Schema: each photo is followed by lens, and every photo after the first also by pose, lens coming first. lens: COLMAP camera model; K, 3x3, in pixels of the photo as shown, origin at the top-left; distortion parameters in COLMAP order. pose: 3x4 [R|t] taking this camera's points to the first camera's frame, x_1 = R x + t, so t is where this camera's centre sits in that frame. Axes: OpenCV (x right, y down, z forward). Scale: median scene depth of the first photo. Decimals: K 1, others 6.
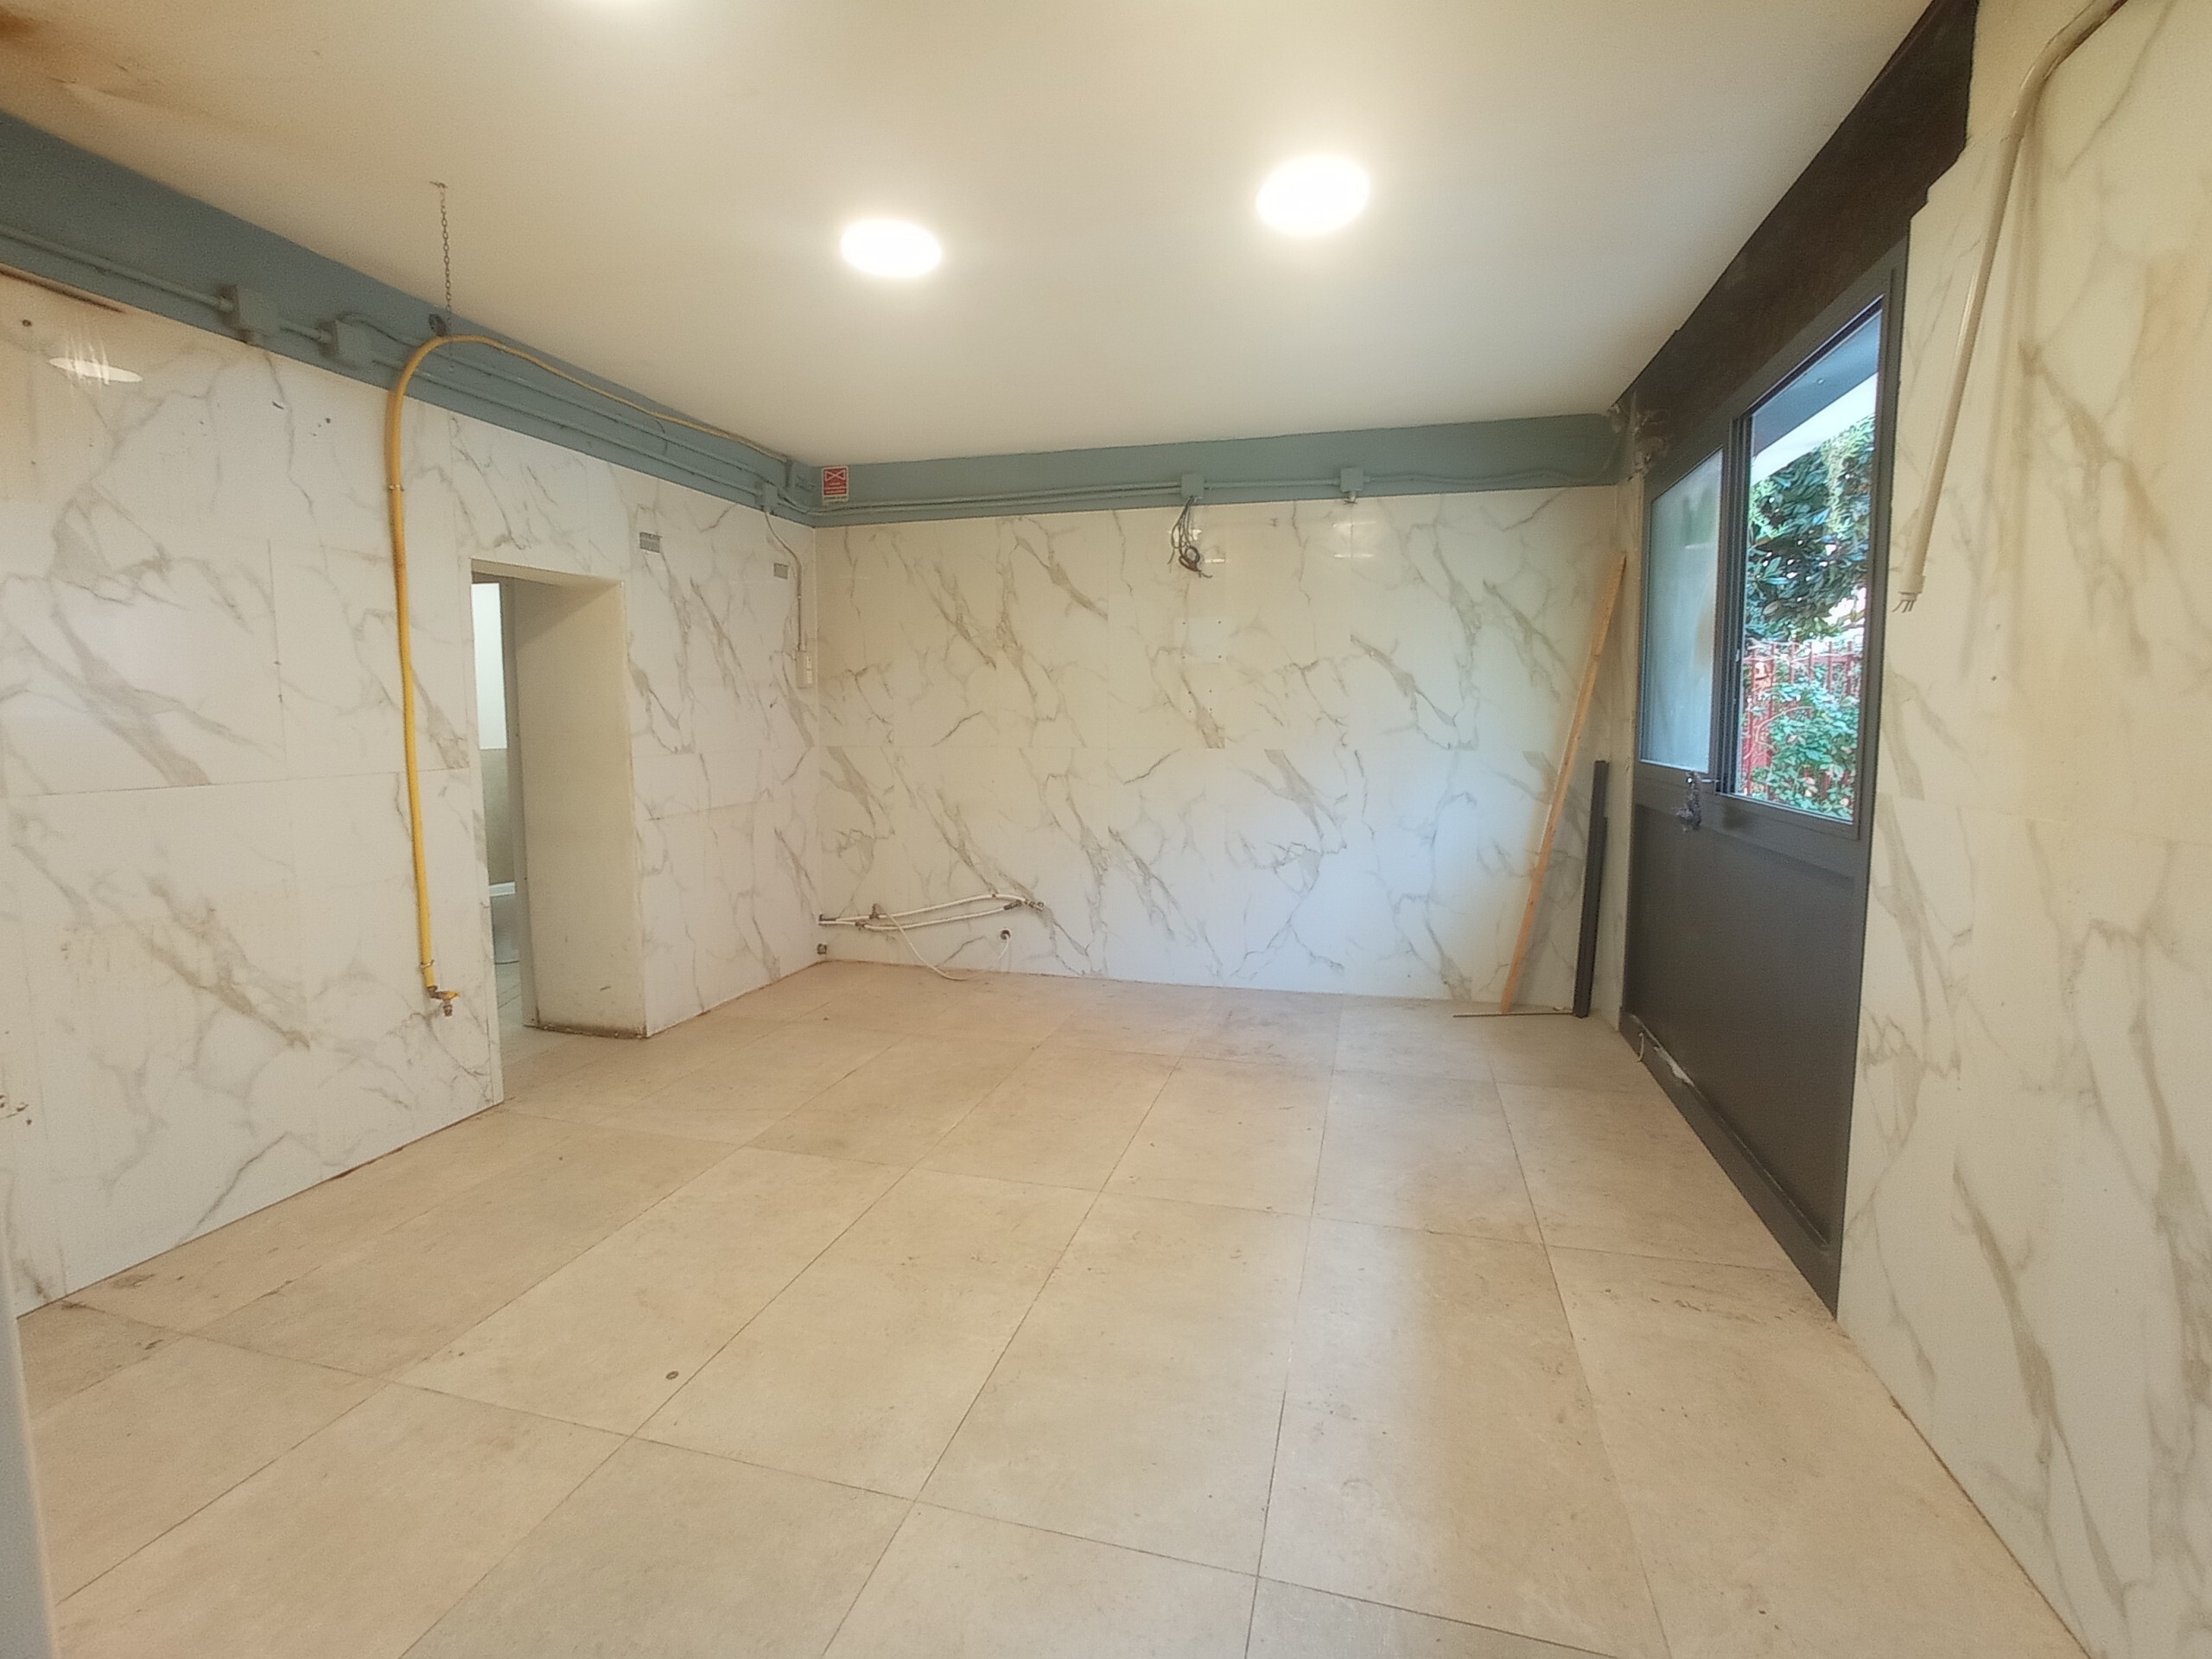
lens RADIAL K [[999.1, 0, 1106.7], [0, 999.1, 803.5], [0, 0, 1]] dist [-0.042445, 0.019581]
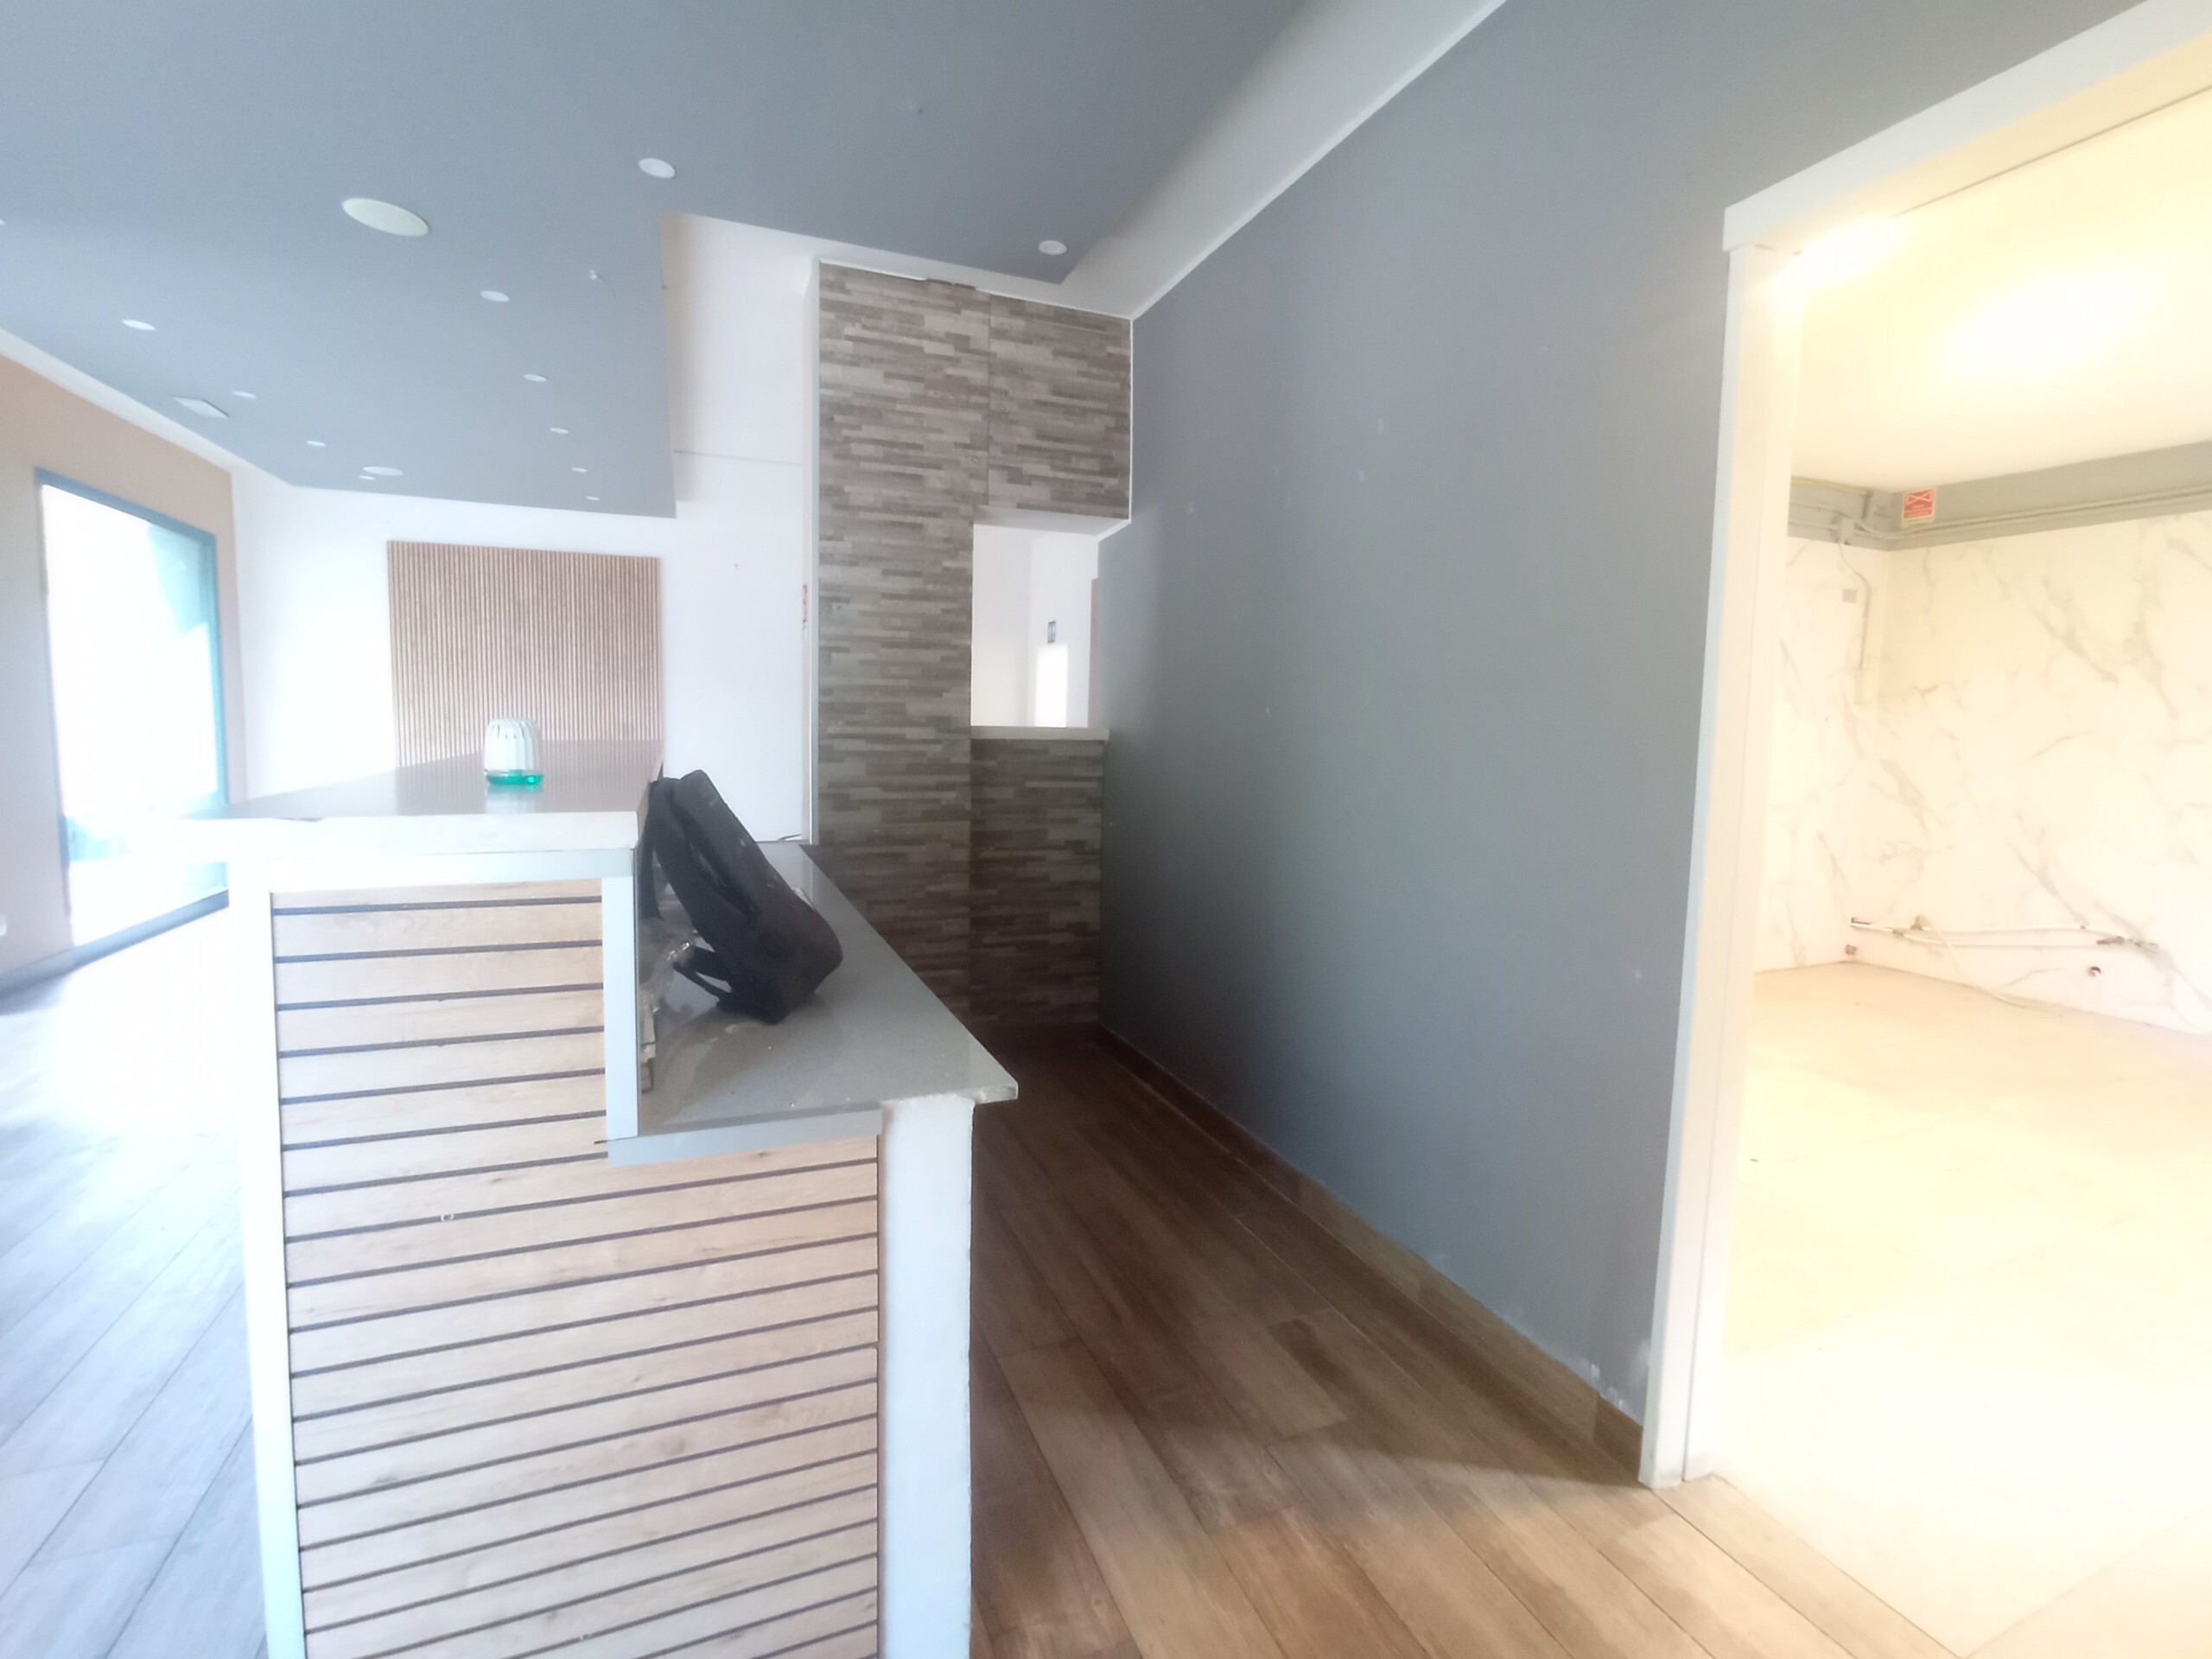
lens RADIAL K [[999.1, 0, 1094.8], [0, 999.1, 804.6], [0, 0, 1]] dist [-0.042445, 0.019581]
pose [[0.612804, 0.086828, -0.785450, 0.034704], [-0.093177, 0.994951, 0.037291, 0.036879], [0.784723, 0.050334, 0.617800, -0.363389]]
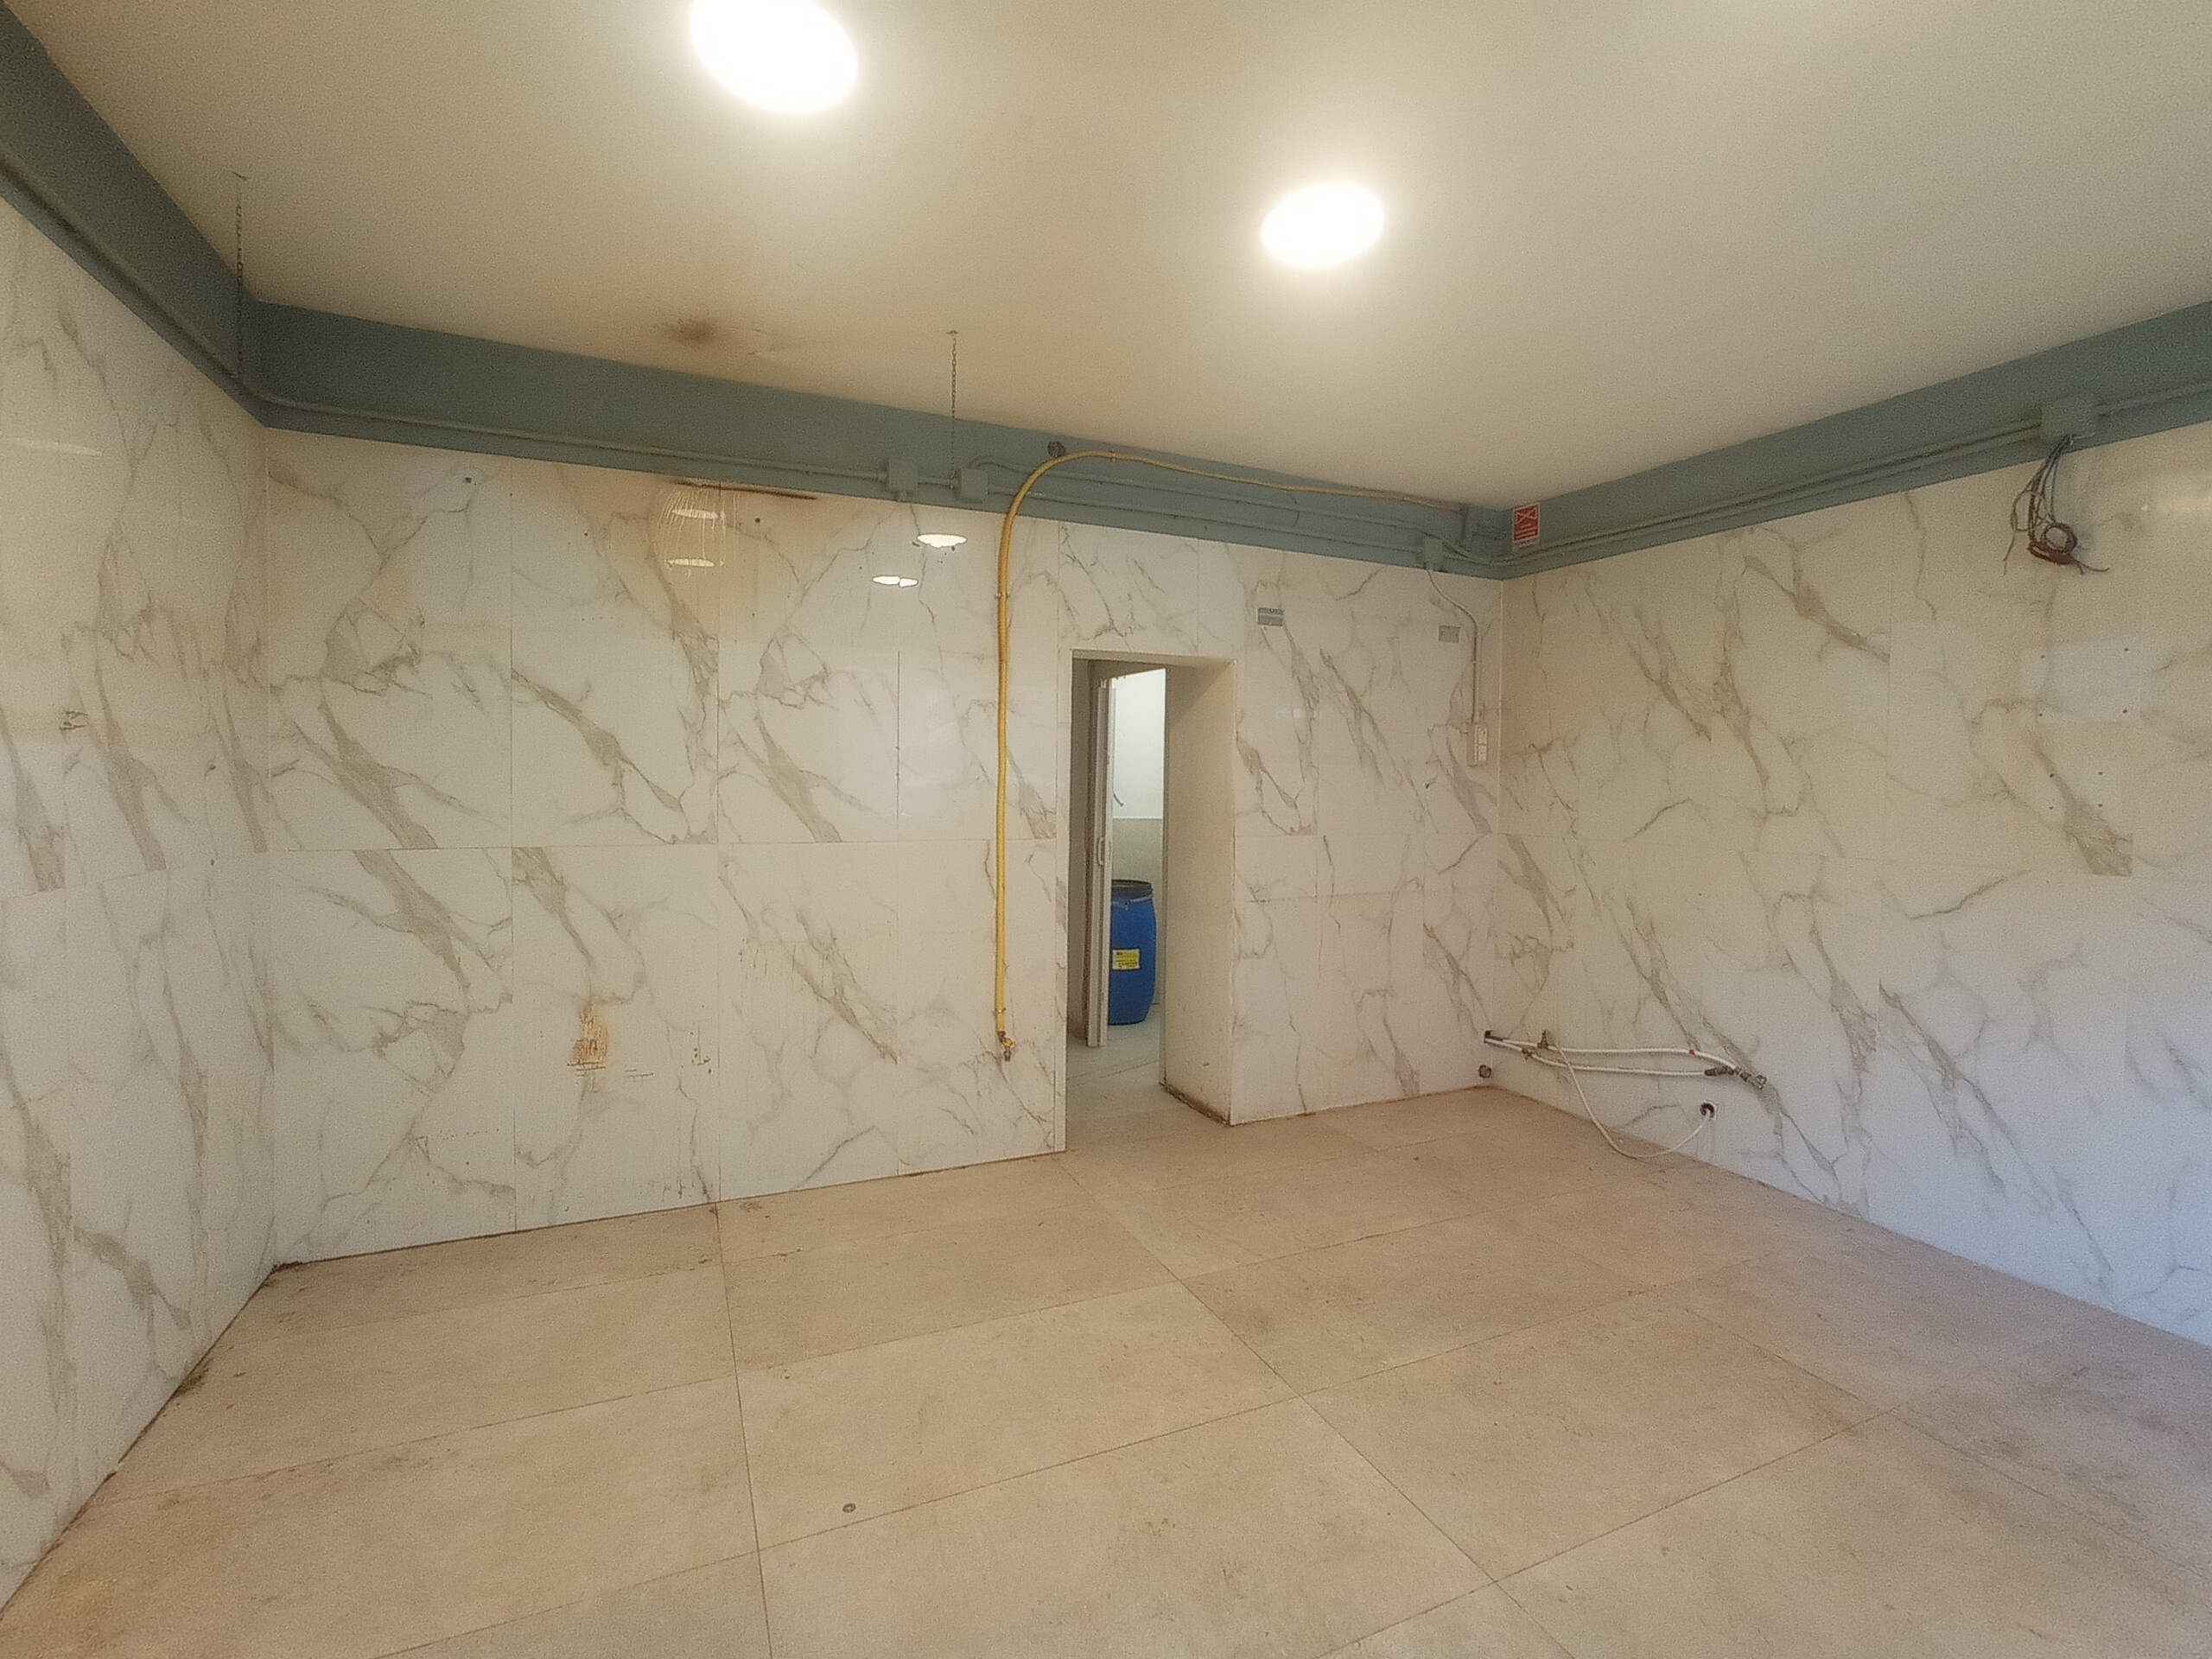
lens RADIAL K [[999.1, 0, 1126.0], [0, 999.1, 807.1], [0, 0, 1]] dist [-0.042445, 0.019581]
pose [[0.643442, 0.032660, -0.764798, 0.199371], [-0.084482, 0.996016, -0.028543, -0.036073], [0.760819, 0.082978, 0.643638, 0.260984]]
